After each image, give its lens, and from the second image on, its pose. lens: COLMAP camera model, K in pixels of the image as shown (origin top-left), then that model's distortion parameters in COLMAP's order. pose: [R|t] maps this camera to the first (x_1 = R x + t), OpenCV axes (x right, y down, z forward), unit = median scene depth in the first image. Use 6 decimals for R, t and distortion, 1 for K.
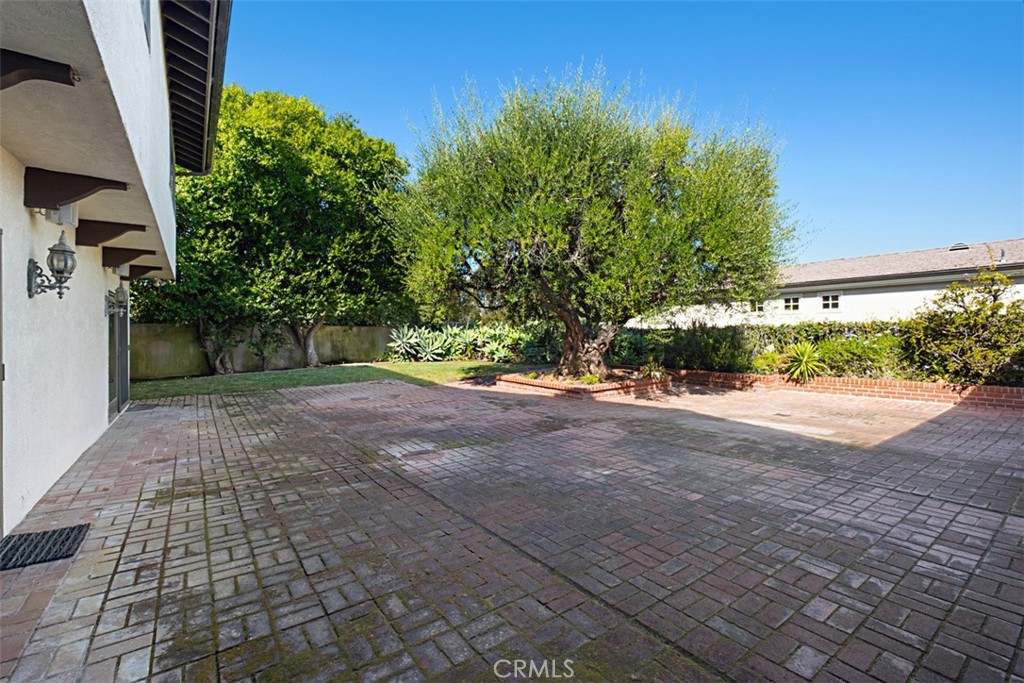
lens RADIAL K [[436.7, 0, 509.7], [0, 436.7, 333.7], [0, 0, 1]] dist [0.000246, -0.000190]
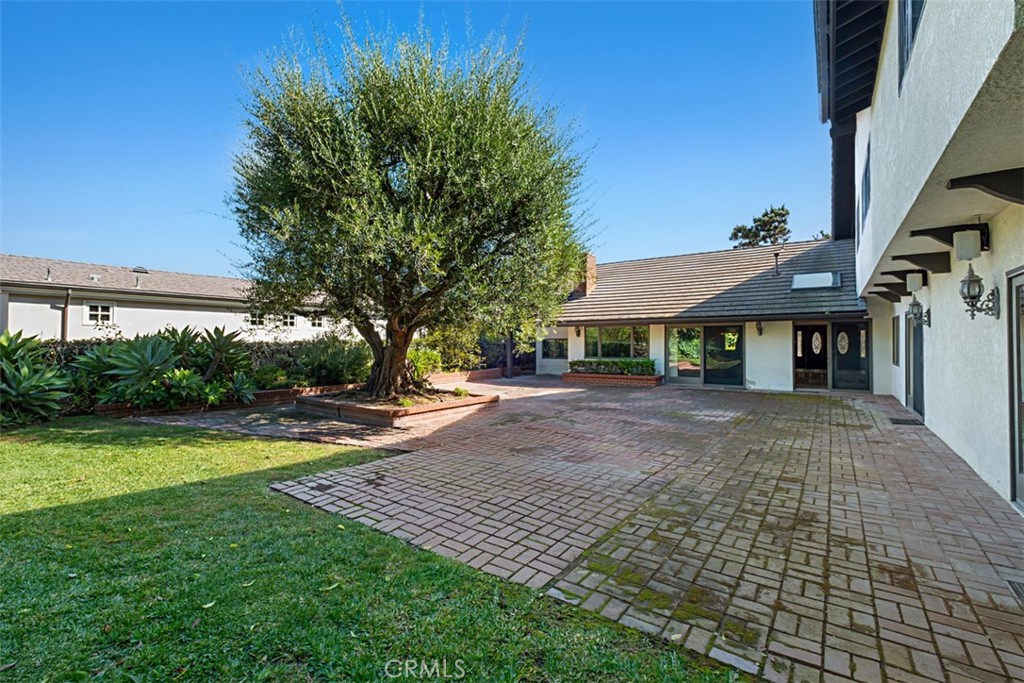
lens RADIAL K [[436.7, 0, 509.7], [0, 436.7, 333.7], [0, 0, 1]] dist [0.000246, -0.000190]
pose [[-0.288457, 0.026475, 0.957127, -0.595526], [0.008890, 0.999649, -0.024972, -0.003405], [-0.957452, 0.001306, -0.288591, 0.842742]]
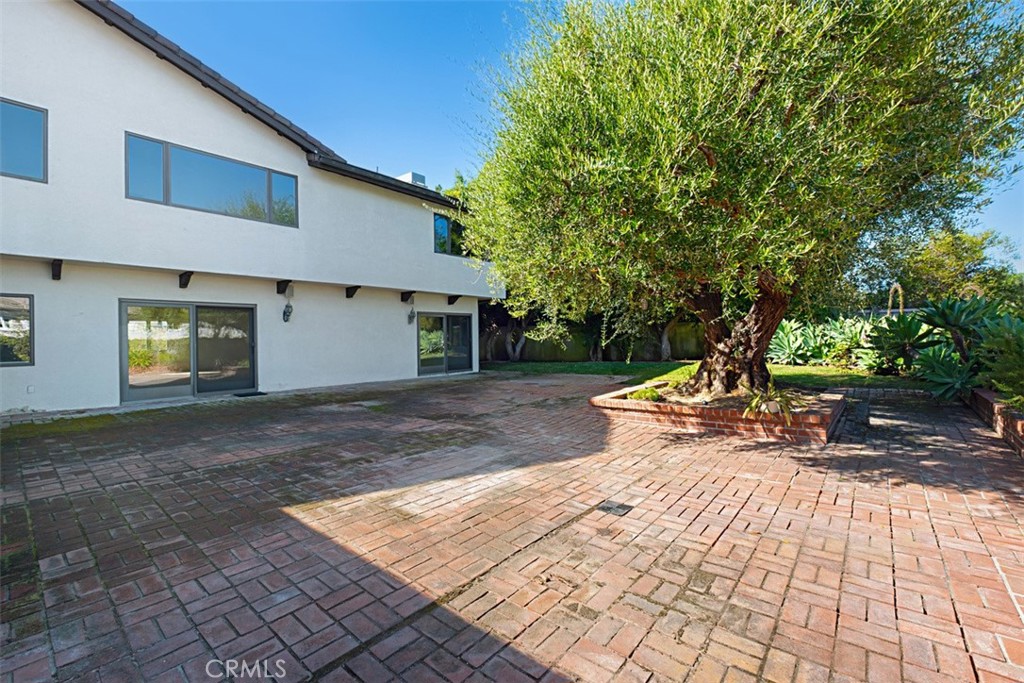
lens RADIAL K [[436.7, 0, 509.7], [0, 436.7, 333.7], [0, 0, 1]] dist [0.000246, -0.000190]
pose [[0.237247, -0.002139, -0.971447, 0.541051], [0.011591, 0.999933, 0.000629, 0.003664], [0.971380, -0.011409, 0.237255, 0.414949]]
